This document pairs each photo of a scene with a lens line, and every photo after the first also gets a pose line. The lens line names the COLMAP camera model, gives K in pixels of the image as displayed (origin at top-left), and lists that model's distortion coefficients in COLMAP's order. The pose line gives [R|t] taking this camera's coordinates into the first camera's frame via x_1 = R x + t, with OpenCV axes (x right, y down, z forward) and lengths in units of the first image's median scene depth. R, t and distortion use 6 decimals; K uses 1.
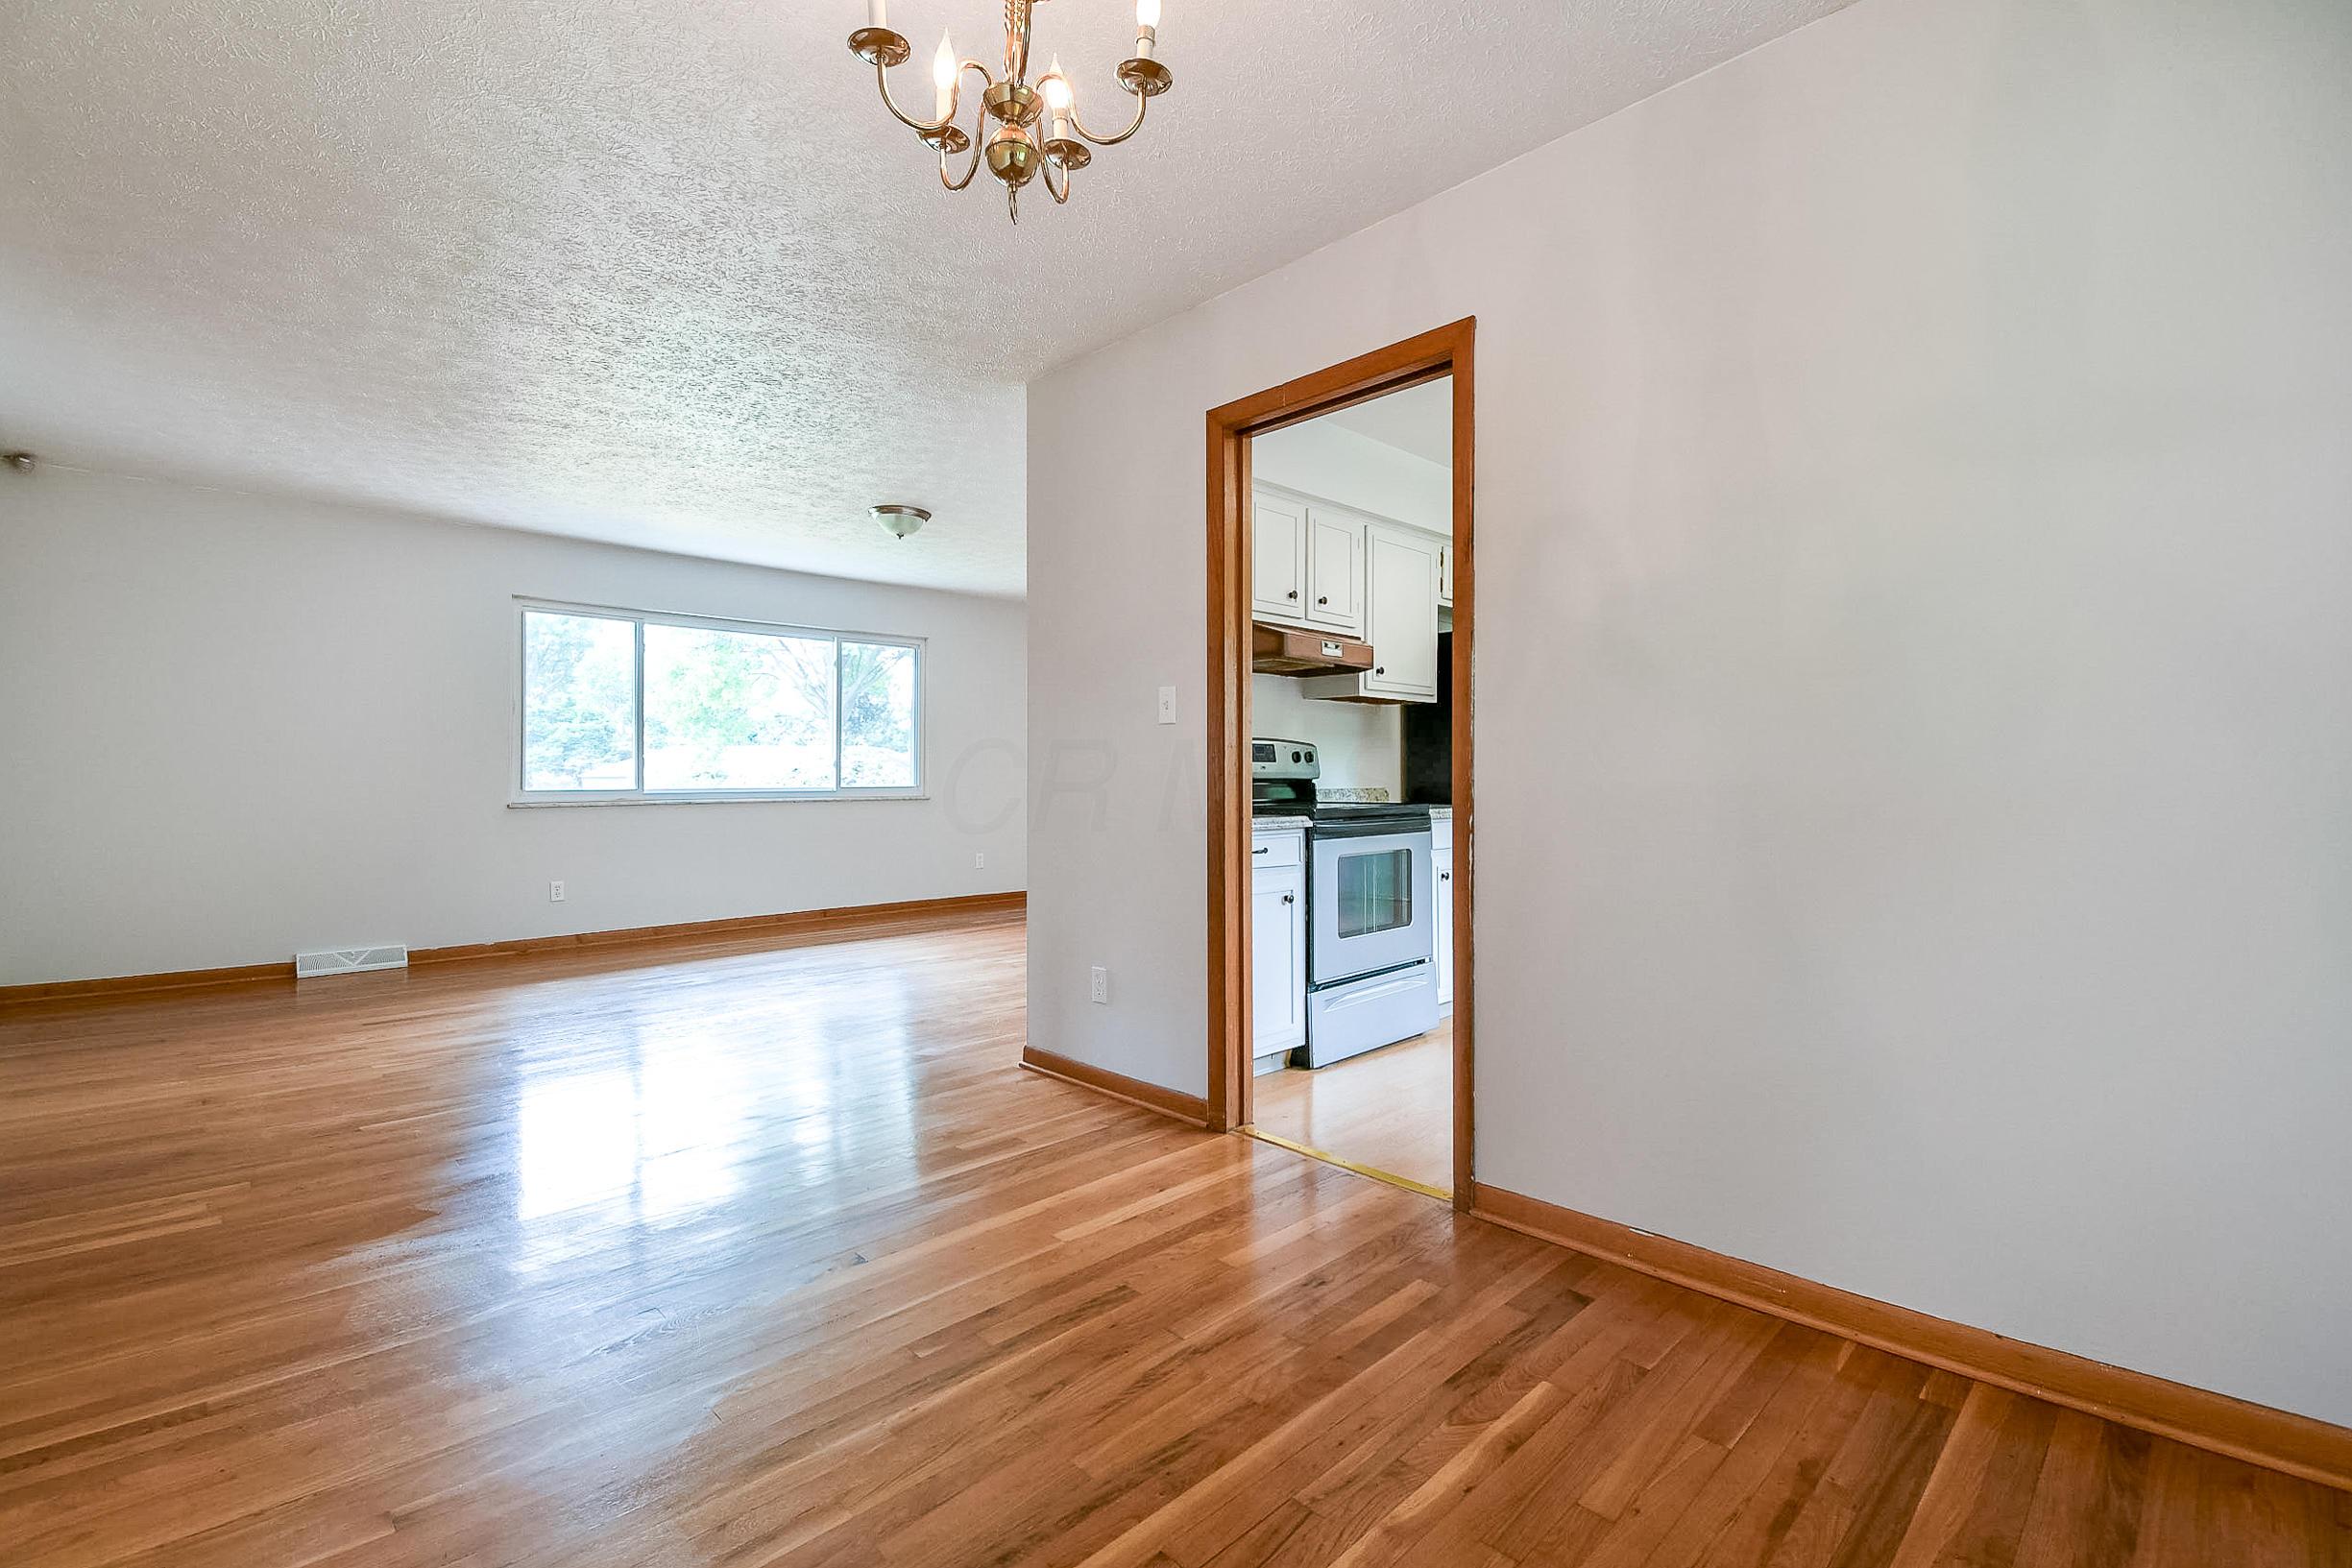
lens RADIAL K [[1036.6, 0, 1181.3], [0, 1036.6, 773.3], [0, 0, 1]] dist [0.008935, 0.000002]
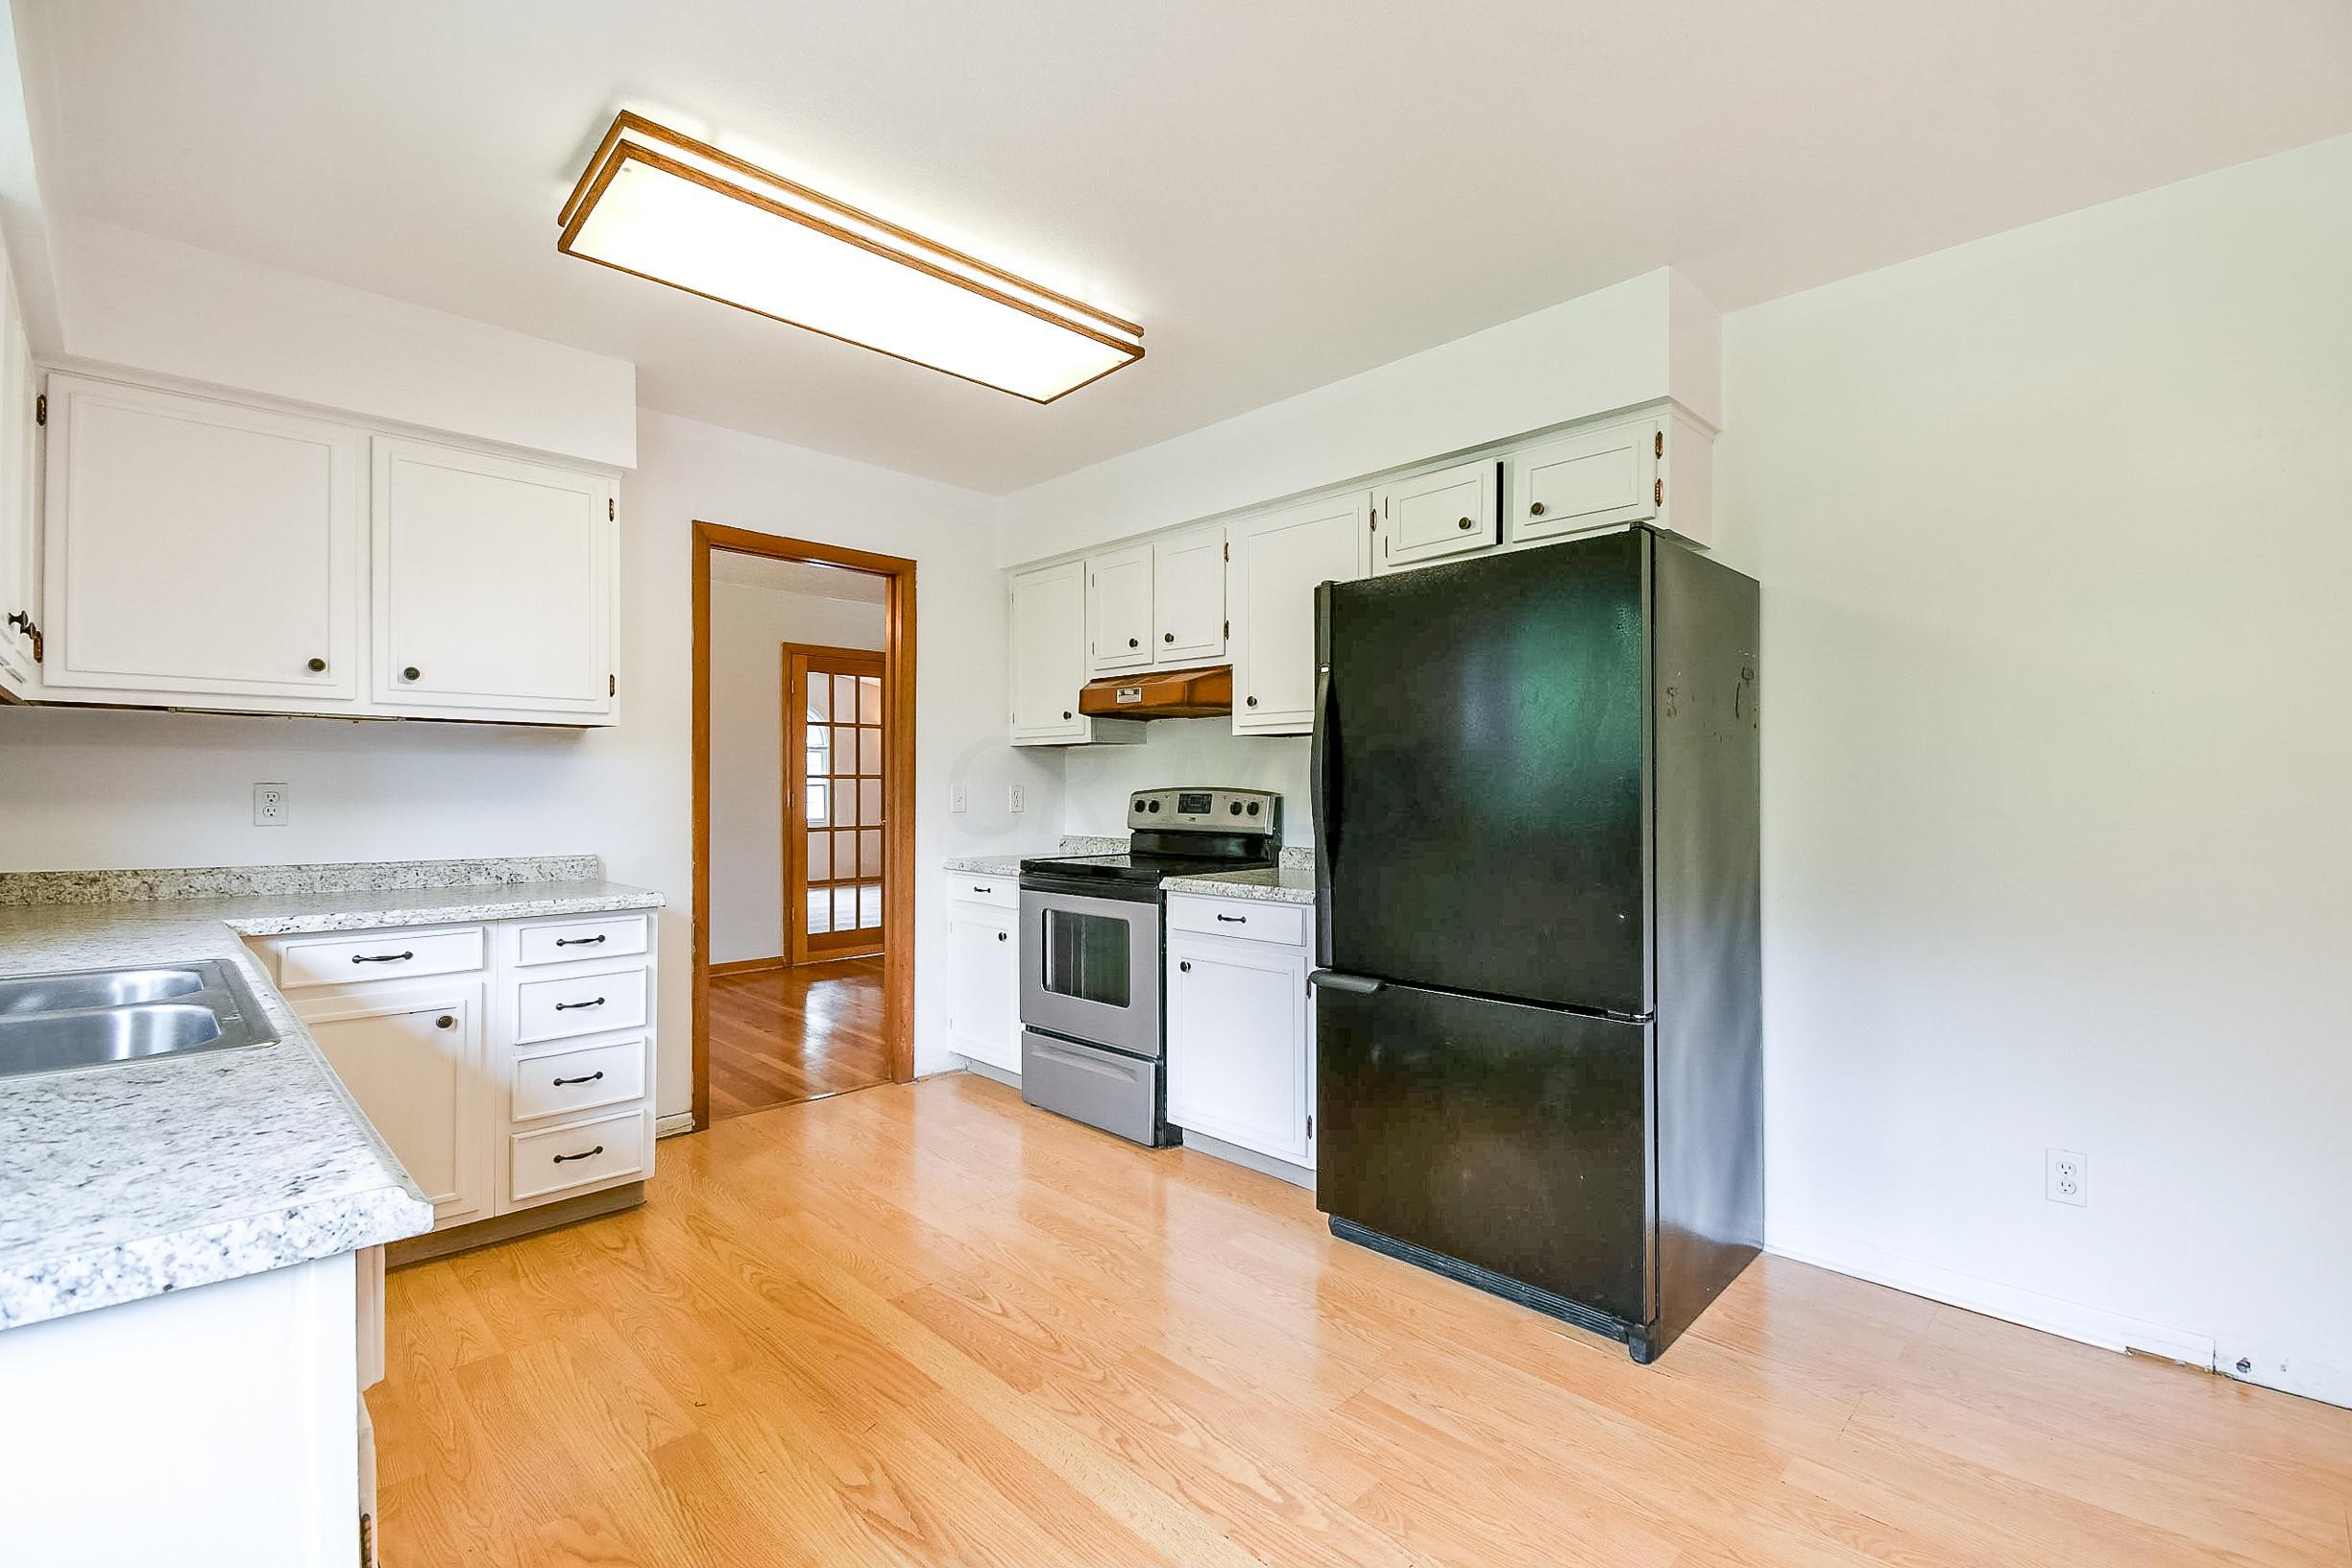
lens RADIAL K [[1040.2, 0, 1172.8], [0, 1040.2, 786.9], [0, 0, 1]] dist [0.028404, -0.022149]
pose [[-0.009206, 0.005374, -0.999943, 1.056516], [0.002260, 0.999983, 0.005353, -0.041125], [0.999955, -0.002211, -0.009218, 1.020308]]
